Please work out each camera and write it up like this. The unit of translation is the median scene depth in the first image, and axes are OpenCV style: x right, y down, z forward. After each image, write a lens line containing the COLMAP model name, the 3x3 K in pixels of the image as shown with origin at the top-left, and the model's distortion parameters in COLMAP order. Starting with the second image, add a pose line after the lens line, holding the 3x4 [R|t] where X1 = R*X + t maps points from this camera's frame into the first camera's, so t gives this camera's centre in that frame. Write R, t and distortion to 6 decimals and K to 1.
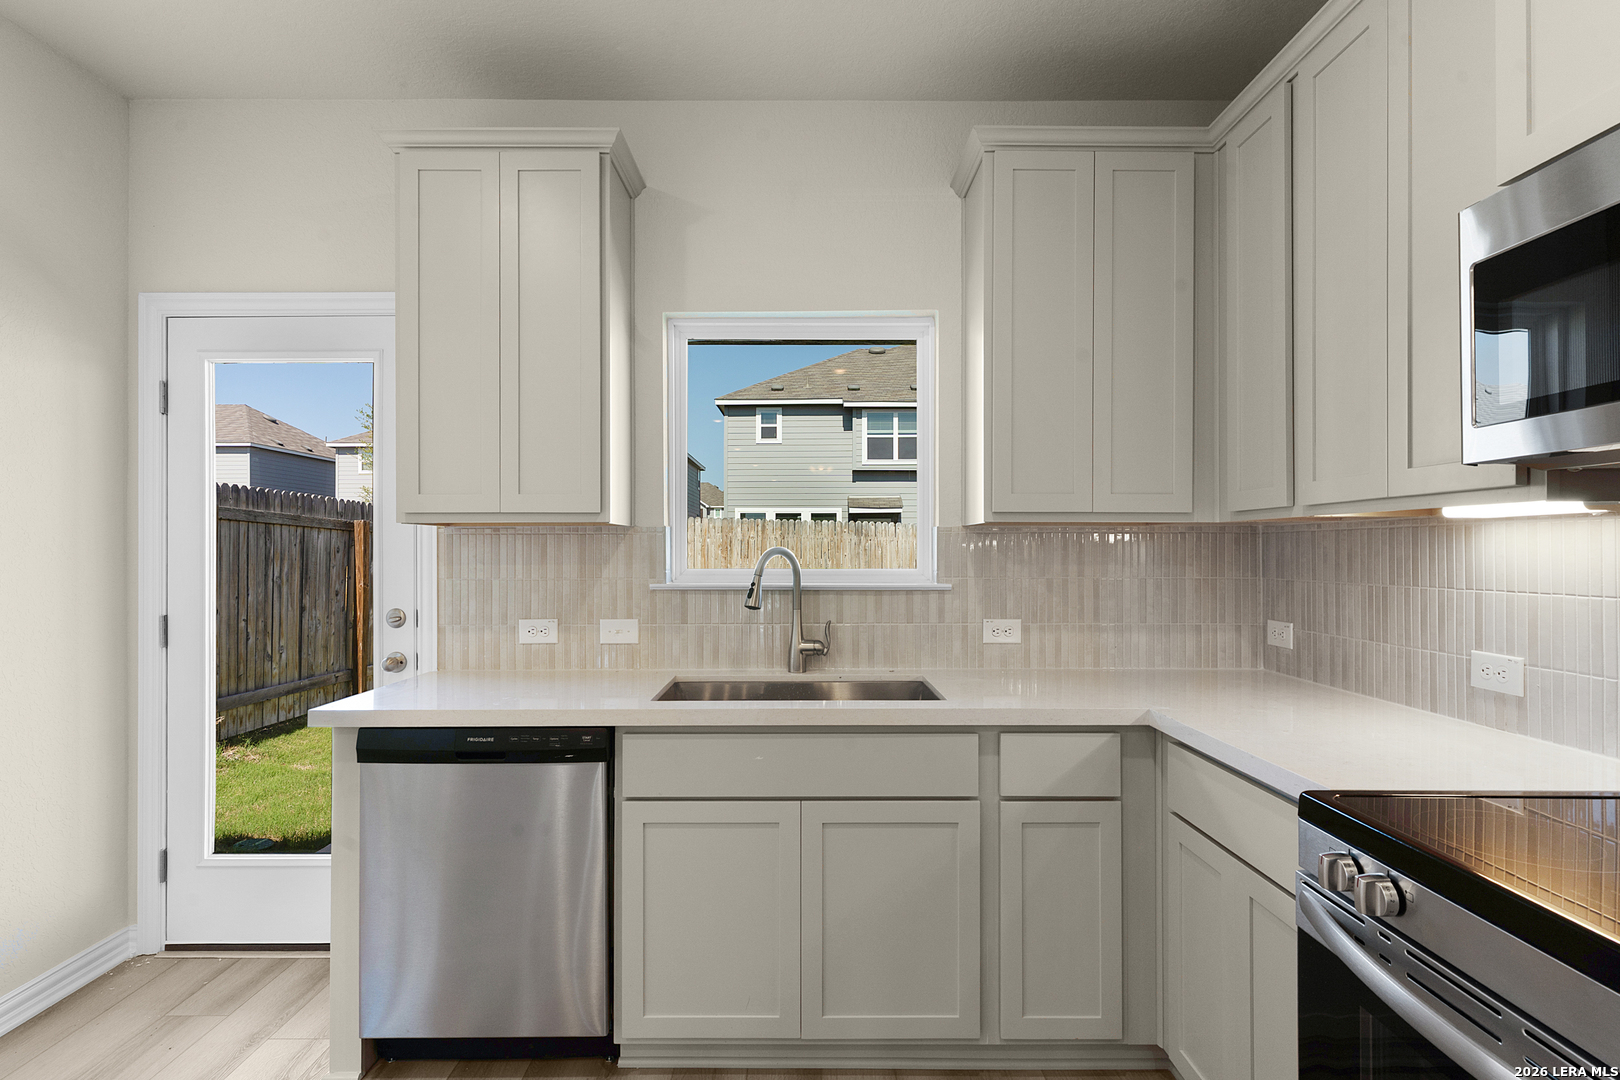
lens RADIAL K [[795.0, 0, 809.0], [0, 795.0, 545.6], [0, 0, 1]] dist [0.002607, 0.002997]
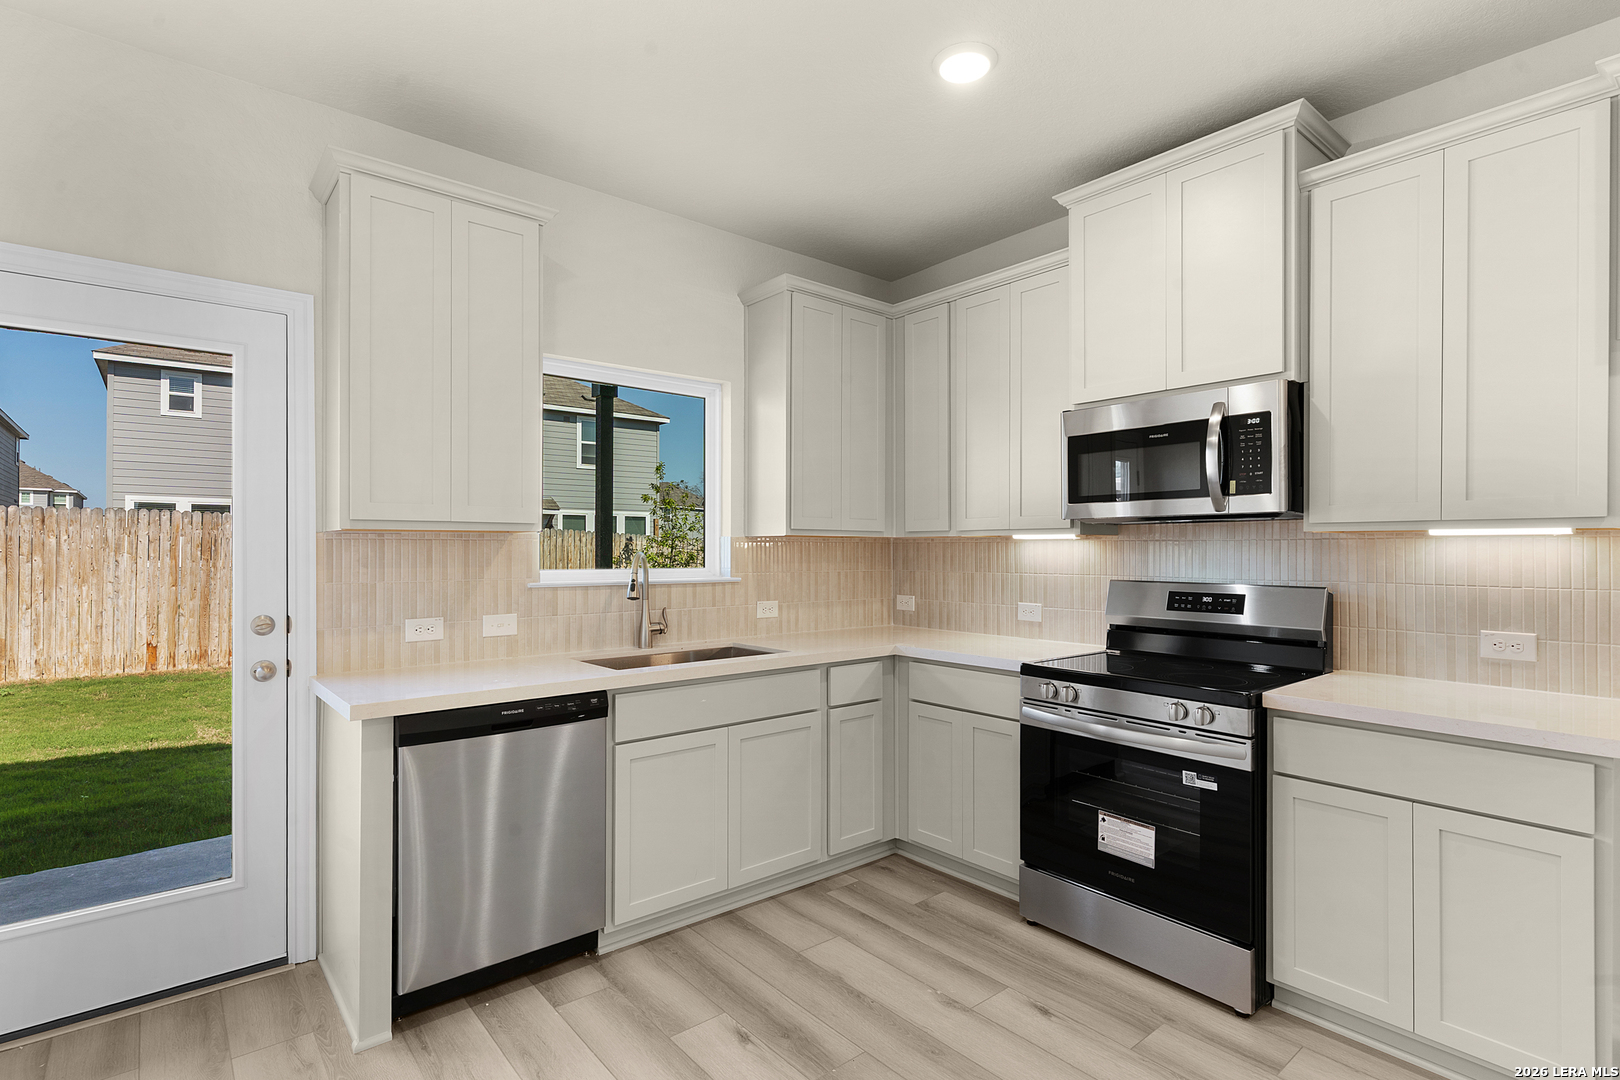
lens RADIAL K [[795.0, 0, 805.1], [0, 795.0, 542.6], [0, 0, 1]] dist [0.002607, 0.002997]
pose [[0.768192, 0.007069, 0.640180, -0.635699], [-0.005249, 0.999975, -0.004744, -0.007773], [-0.640198, 0.000284, 0.768210, -0.160654]]
